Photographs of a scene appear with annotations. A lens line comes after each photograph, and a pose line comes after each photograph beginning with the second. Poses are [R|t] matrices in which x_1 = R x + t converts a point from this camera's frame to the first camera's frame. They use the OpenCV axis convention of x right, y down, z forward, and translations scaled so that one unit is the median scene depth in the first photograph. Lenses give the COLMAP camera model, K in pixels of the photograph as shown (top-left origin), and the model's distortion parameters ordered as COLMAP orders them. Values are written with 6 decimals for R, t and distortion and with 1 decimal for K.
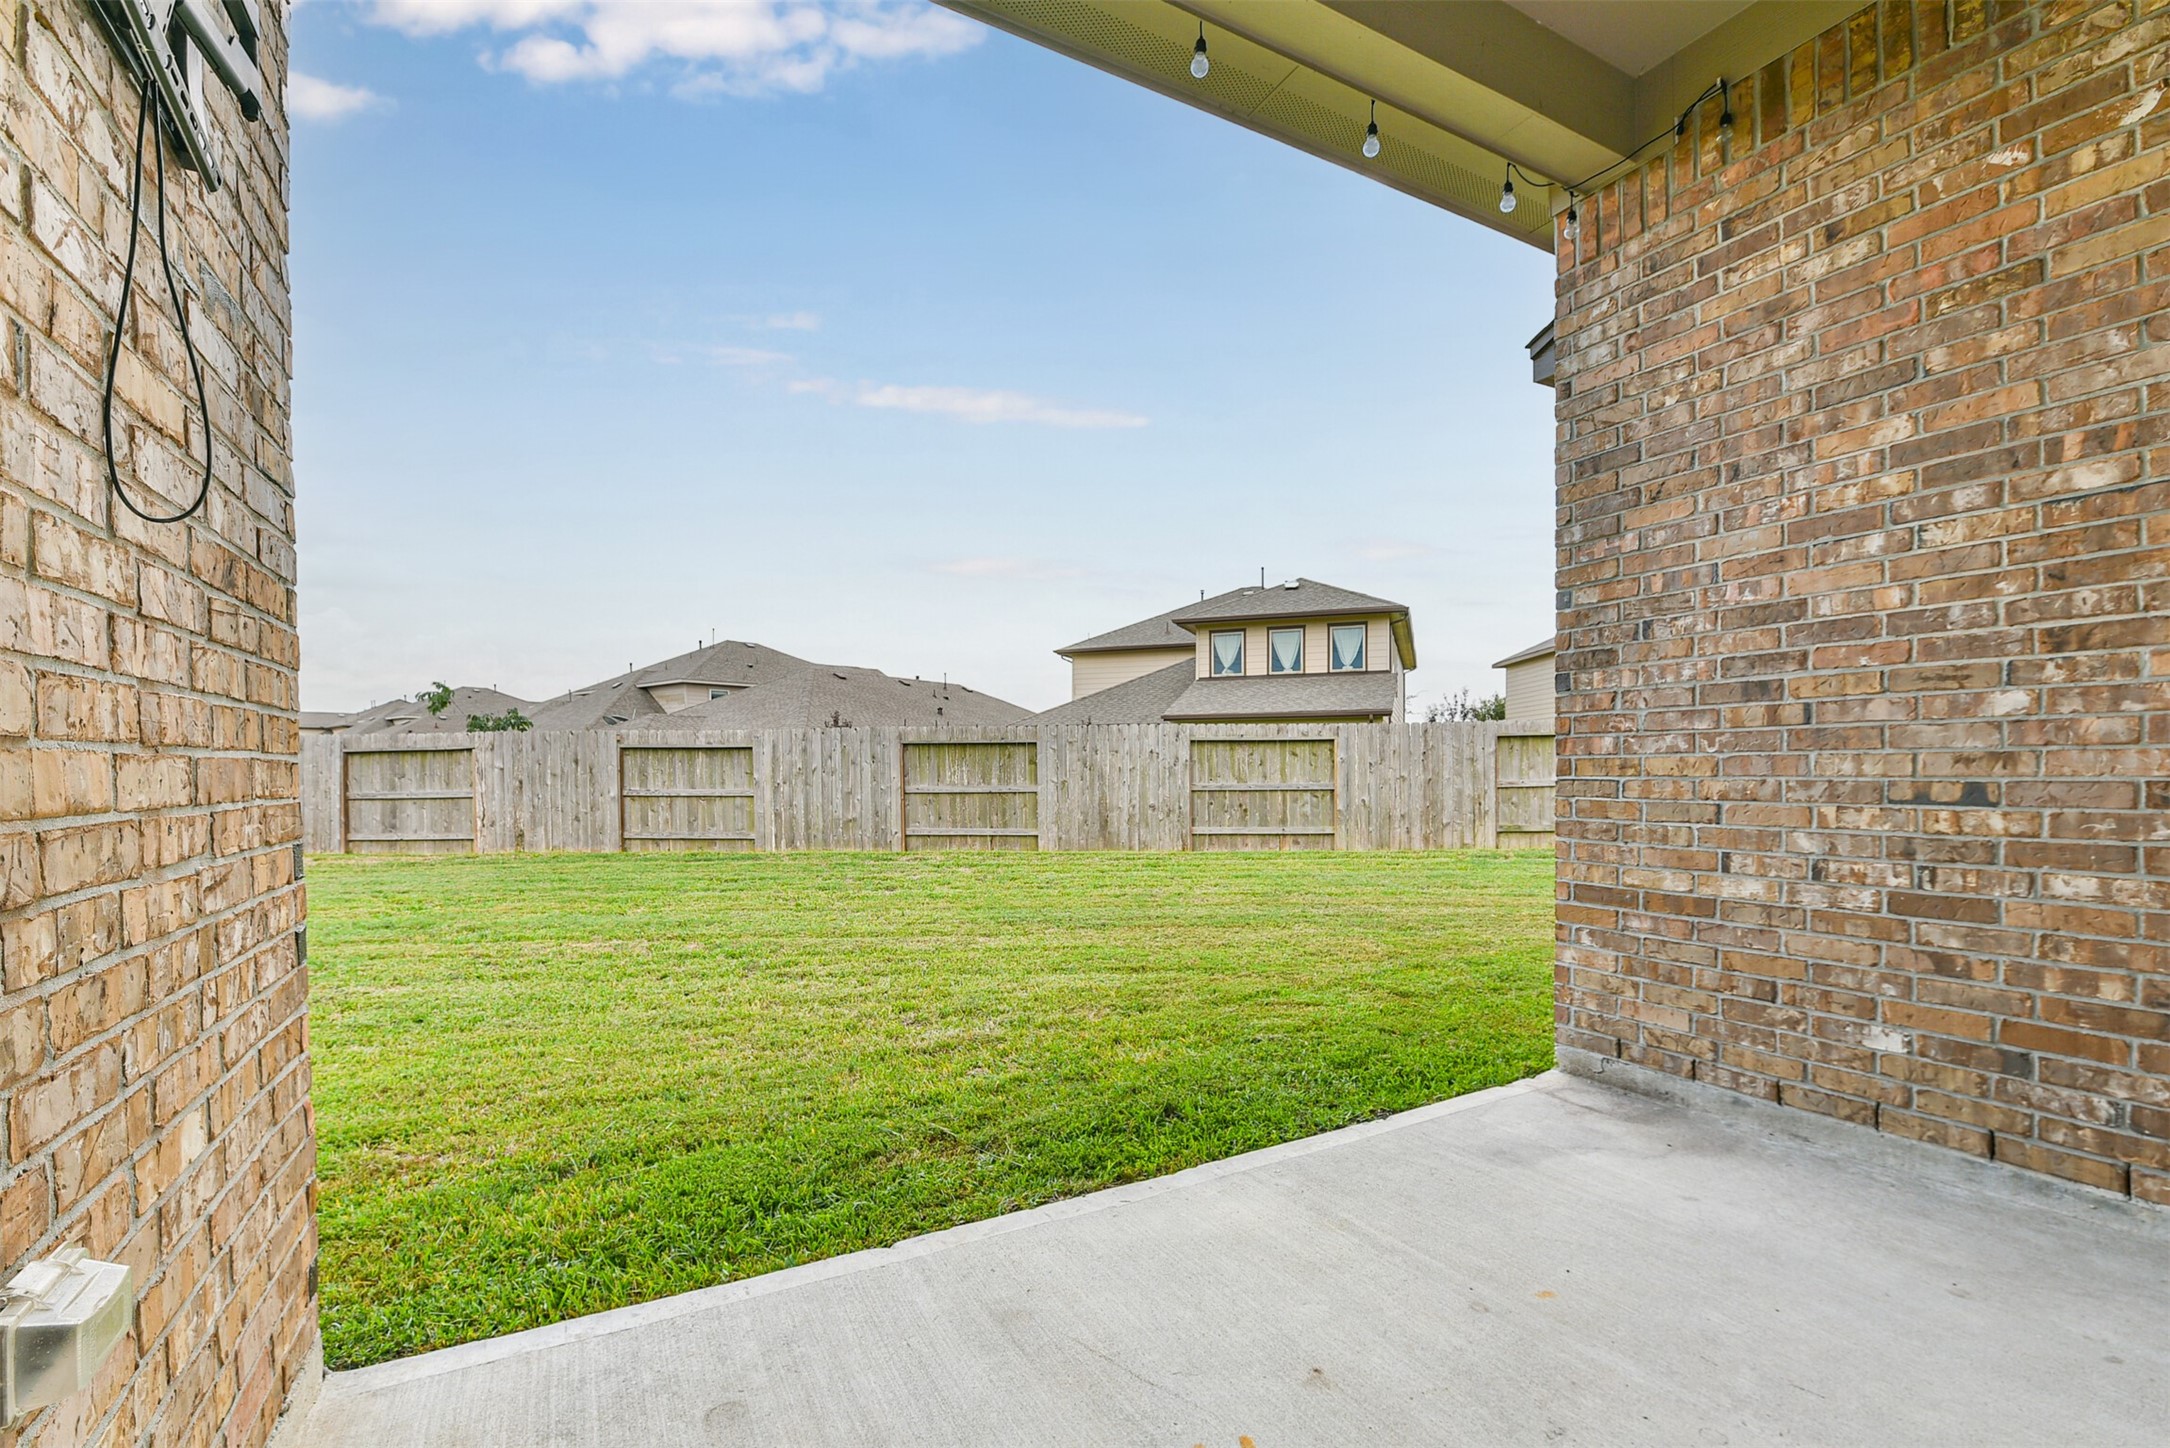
lens RADIAL K [[924.9, 0, 1083.7], [0, 924.9, 764.9], [0, 0, 1]] dist [0.003331, -0.007647]
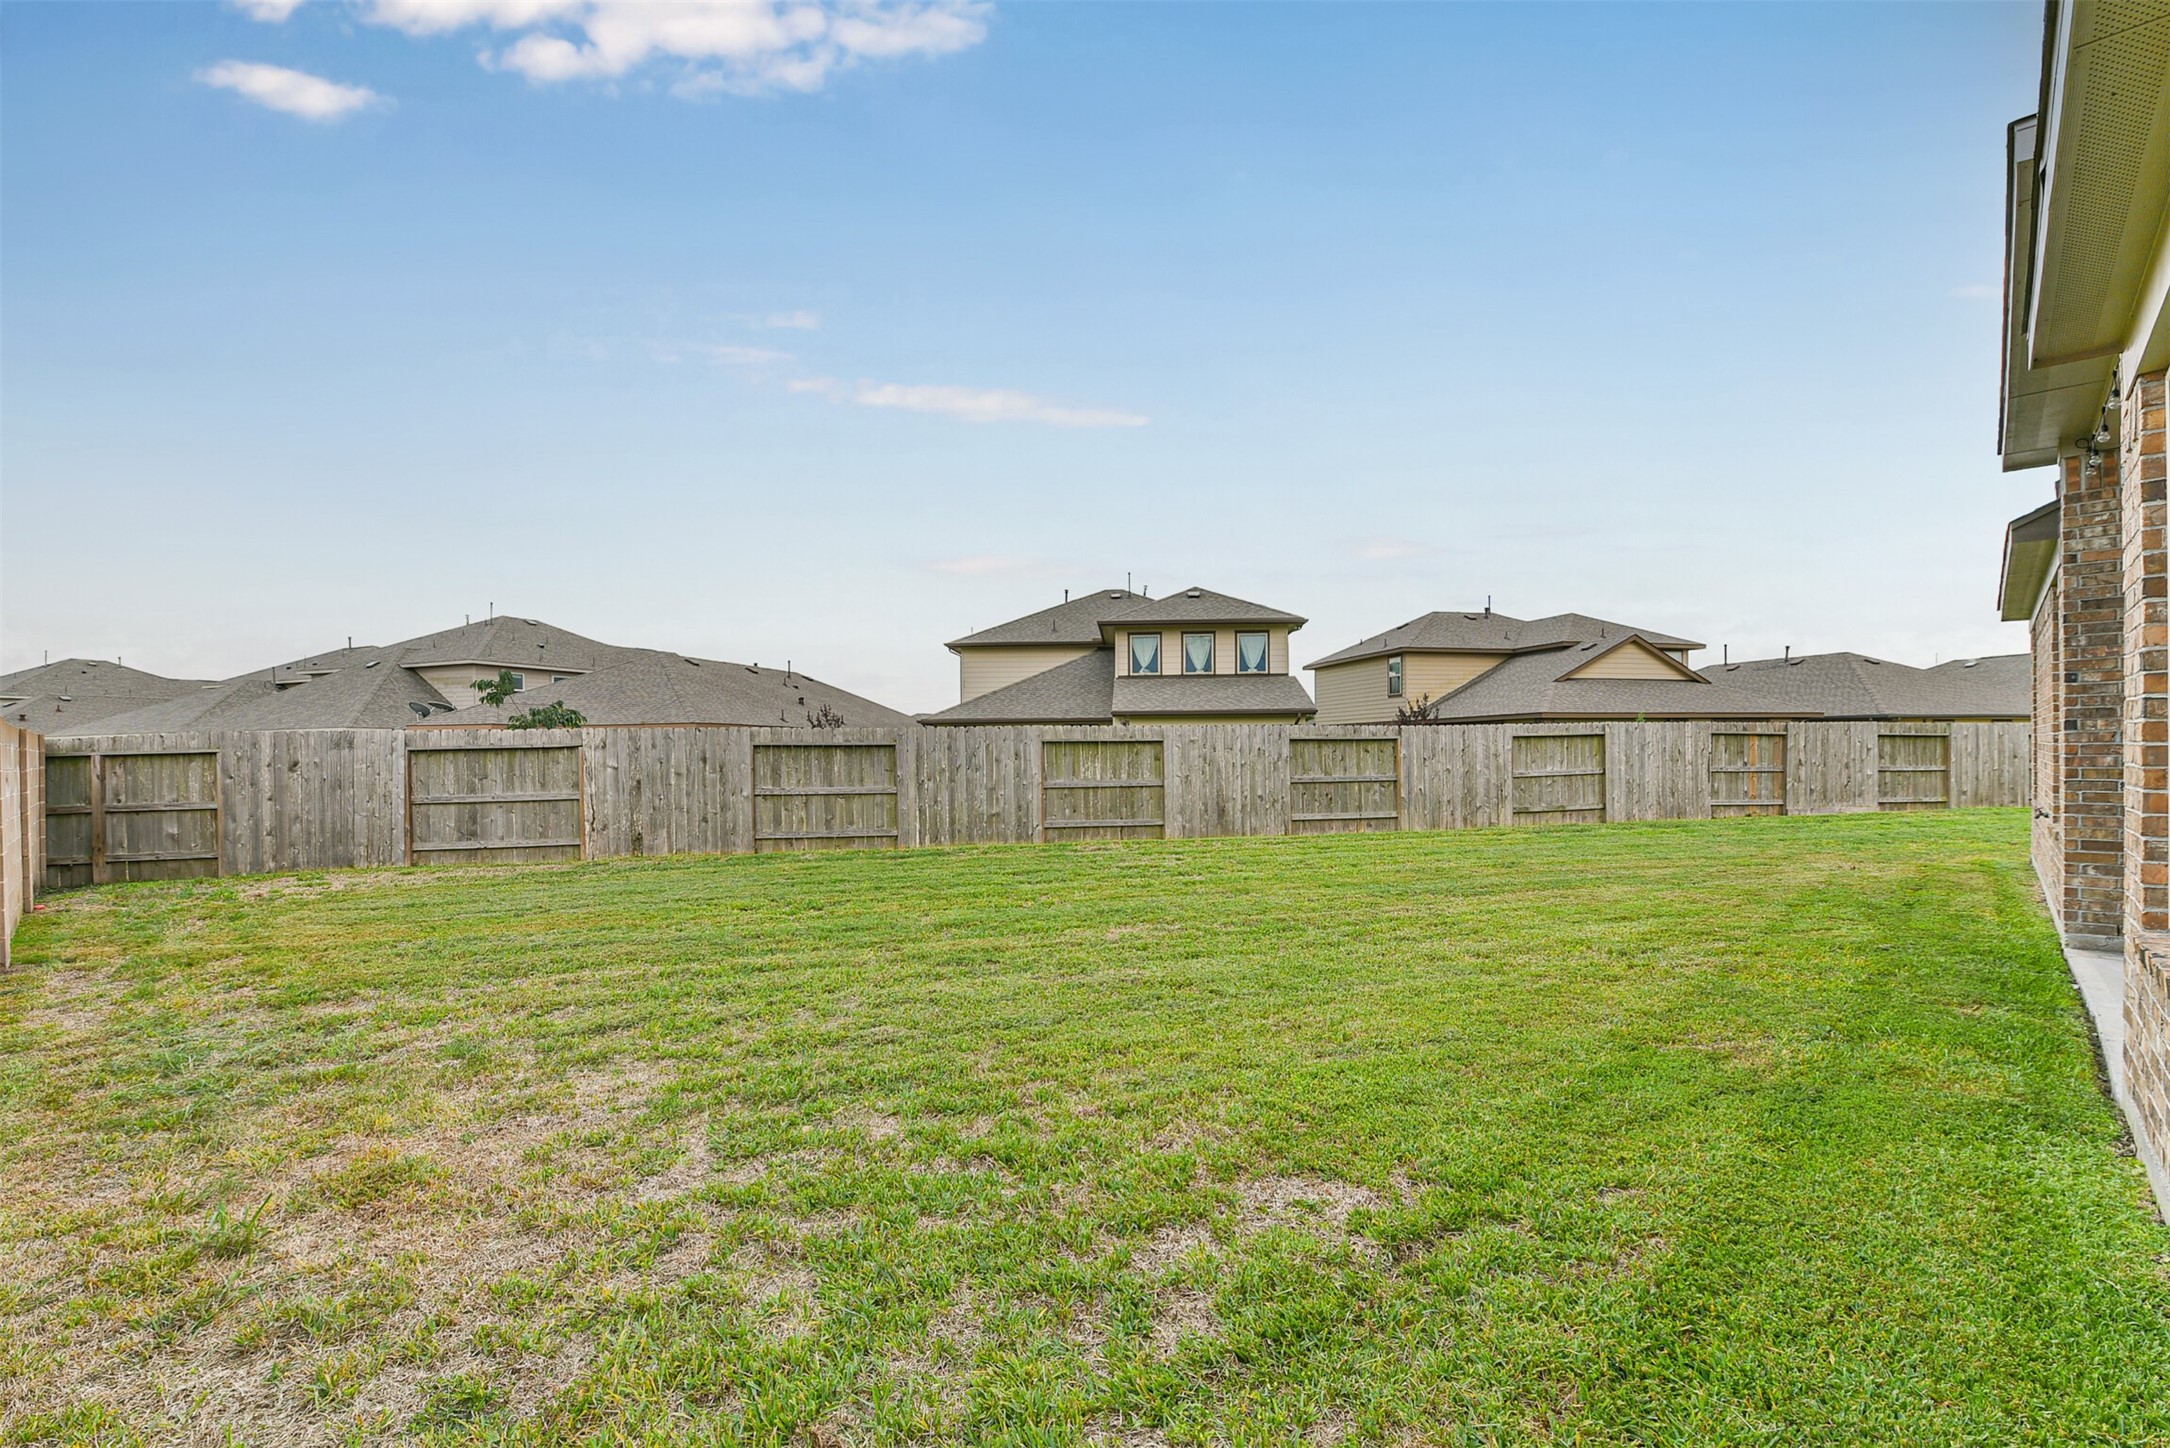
lens RADIAL K [[916.0, 0, 1084.4], [0, 916.0, 738.2], [0, 0, 1]] dist [-0.001261, -0.008149]
pose [[0.956493, 0.001914, 0.291750, -0.455597], [0.002601, 0.999883, -0.015088, -0.011113], [-0.291745, 0.015190, 0.956376, -0.021977]]
